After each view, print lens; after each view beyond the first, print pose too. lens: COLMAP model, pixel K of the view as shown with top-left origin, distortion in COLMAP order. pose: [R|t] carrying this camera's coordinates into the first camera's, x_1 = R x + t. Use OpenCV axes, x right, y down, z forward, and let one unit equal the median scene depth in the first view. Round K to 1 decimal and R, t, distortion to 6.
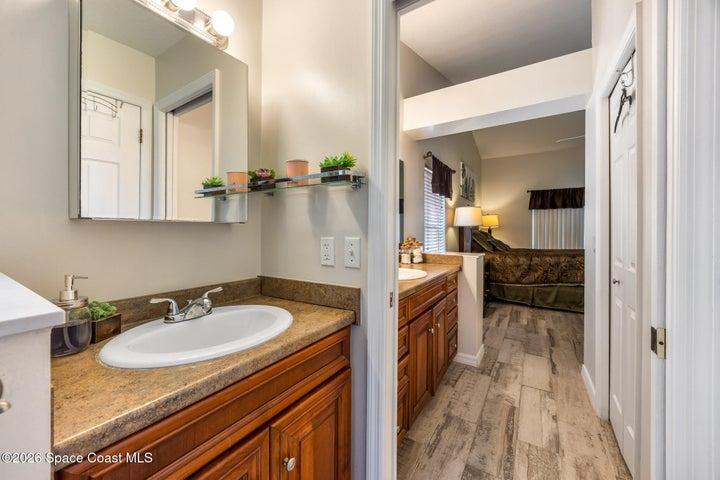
lens RADIAL K [[281.6, 0, 350.2], [0, 281.6, 235.8], [0, 0, 1]] dist [-0.005879, -0.000132]
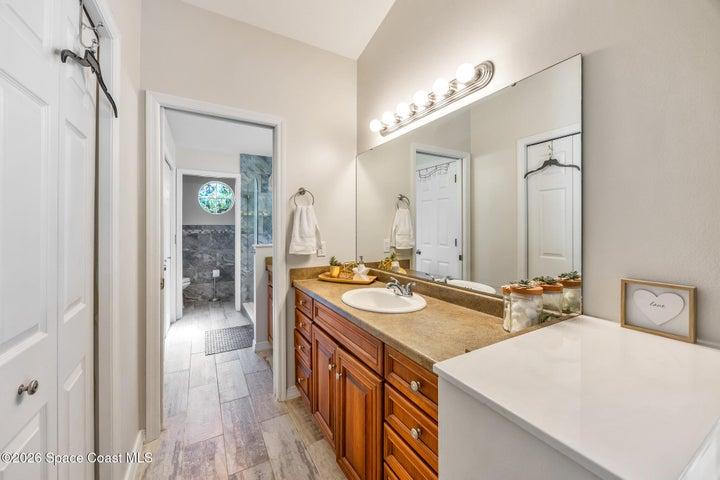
lens RADIAL K [[277.4, 0, 358.8], [0, 277.4, 226.1], [0, 0, 1]] dist [-0.002749, -0.000108]
pose [[-0.451780, -0.004813, -0.892116, 0.646845], [-0.010738, 0.999942, 0.000043, -0.048155], [0.892065, 0.009599, -0.451806, 0.949240]]
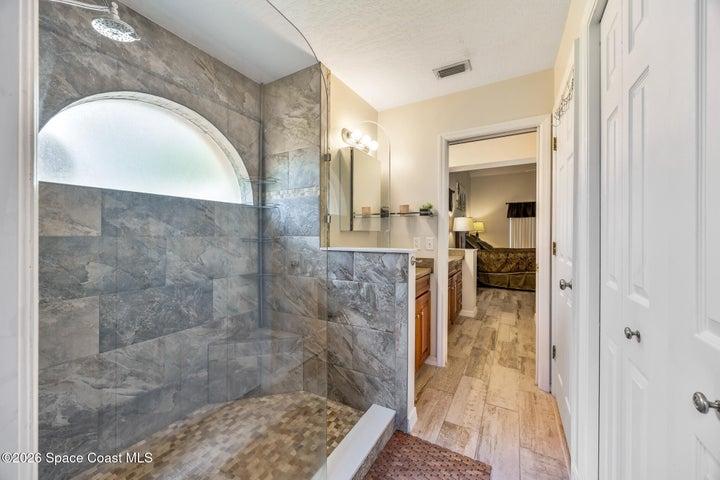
lens RADIAL K [[271.7, 0, 359.1], [0, 271.7, 237.9], [0, 0, 1]] dist [-0.002029, -0.000237]
pose [[0.998211, 0.000164, 0.059794, -0.292118], [0.000034, 0.999995, -0.003305, 0.006280], [-0.059795, 0.003301, 0.998205, -0.511274]]
